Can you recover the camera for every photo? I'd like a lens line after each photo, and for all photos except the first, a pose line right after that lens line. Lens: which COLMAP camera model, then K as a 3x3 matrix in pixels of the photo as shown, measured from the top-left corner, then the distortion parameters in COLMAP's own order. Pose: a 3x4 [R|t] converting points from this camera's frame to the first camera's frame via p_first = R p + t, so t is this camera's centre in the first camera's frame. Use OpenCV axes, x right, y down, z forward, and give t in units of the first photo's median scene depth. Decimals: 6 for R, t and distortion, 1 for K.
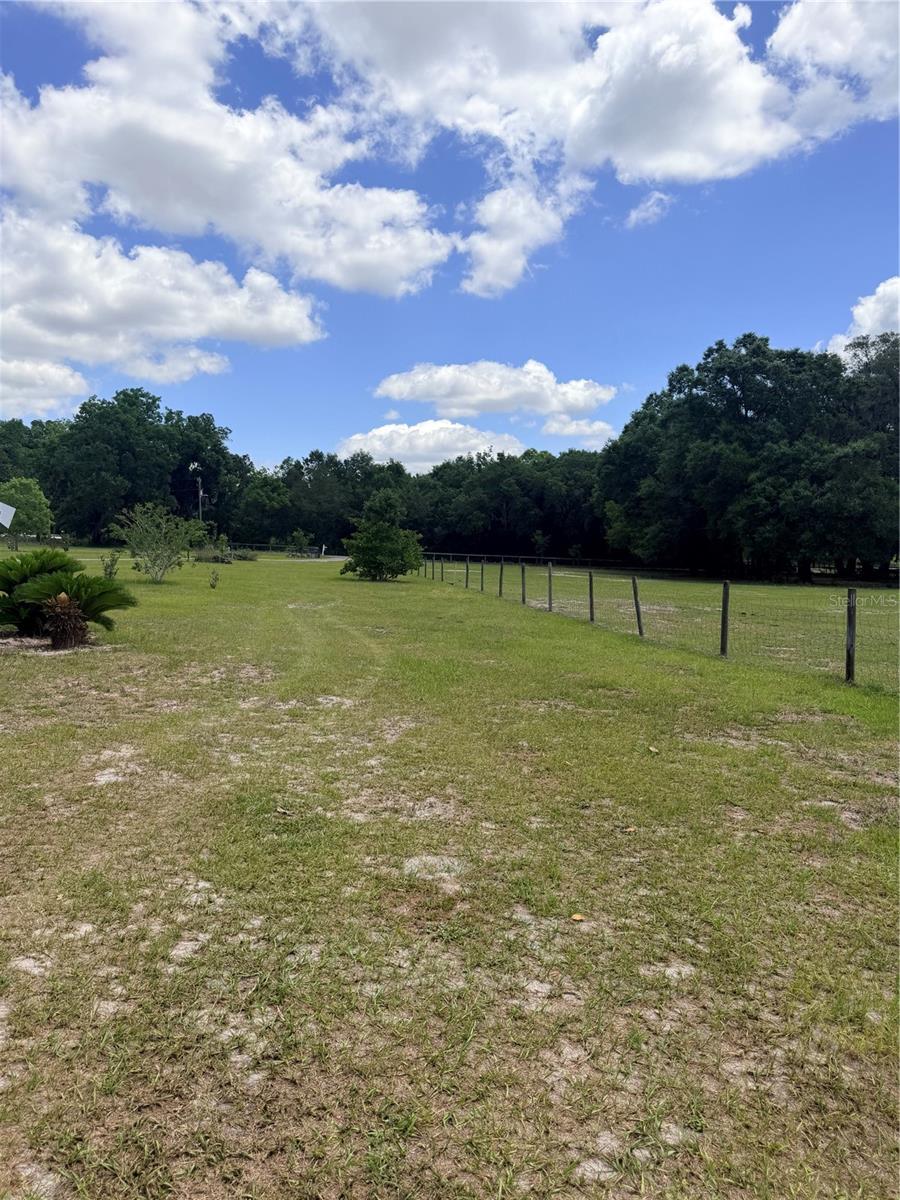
lens RADIAL K [[848.4, 0, 452.7], [0, 848.4, 600.6], [0, 0, 1]] dist [0.041768, -0.029562]
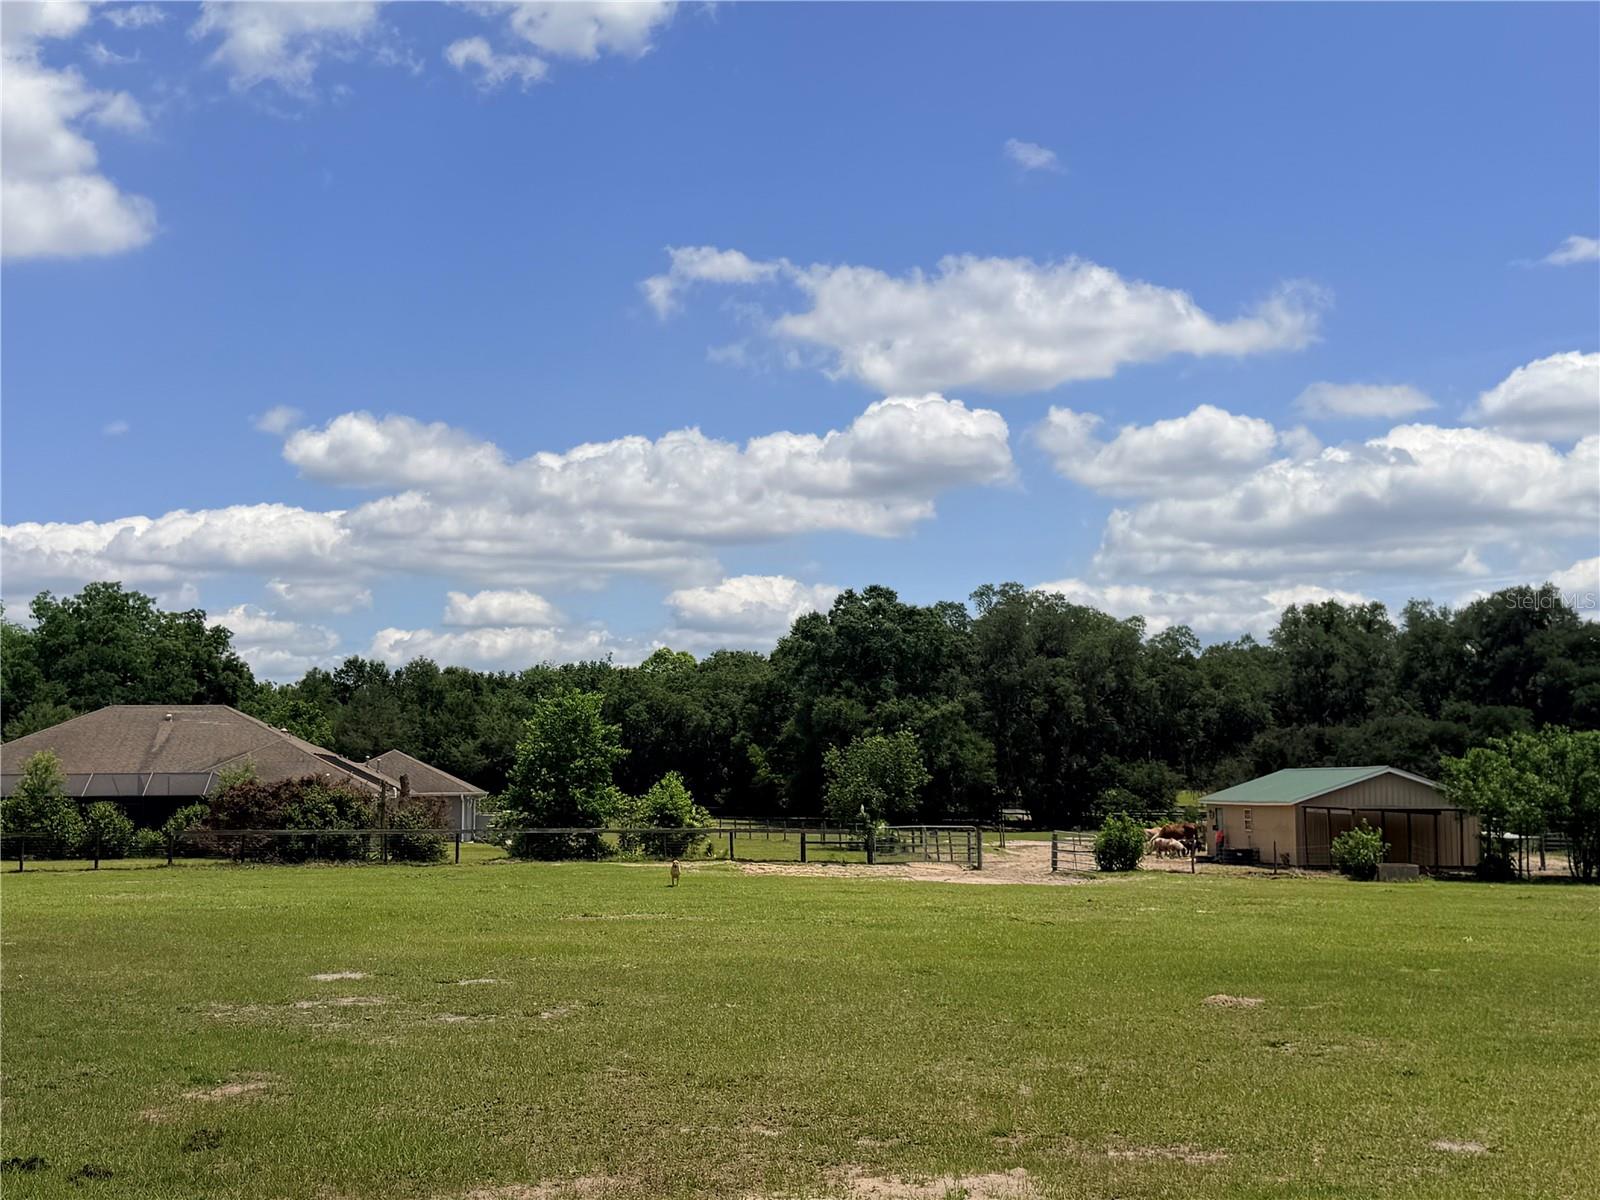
lens RADIAL K [[2146.7, 0, 801.8], [0, 2146.7, 602.1], [0, 0, 1]] dist [0.015195, 0.000000]
pose [[0.987962, -0.010350, 0.154353, -0.089337], [0.031542, 0.990277, -0.135484, 0.034786], [-0.151450, 0.138722, 0.978682, -0.981195]]
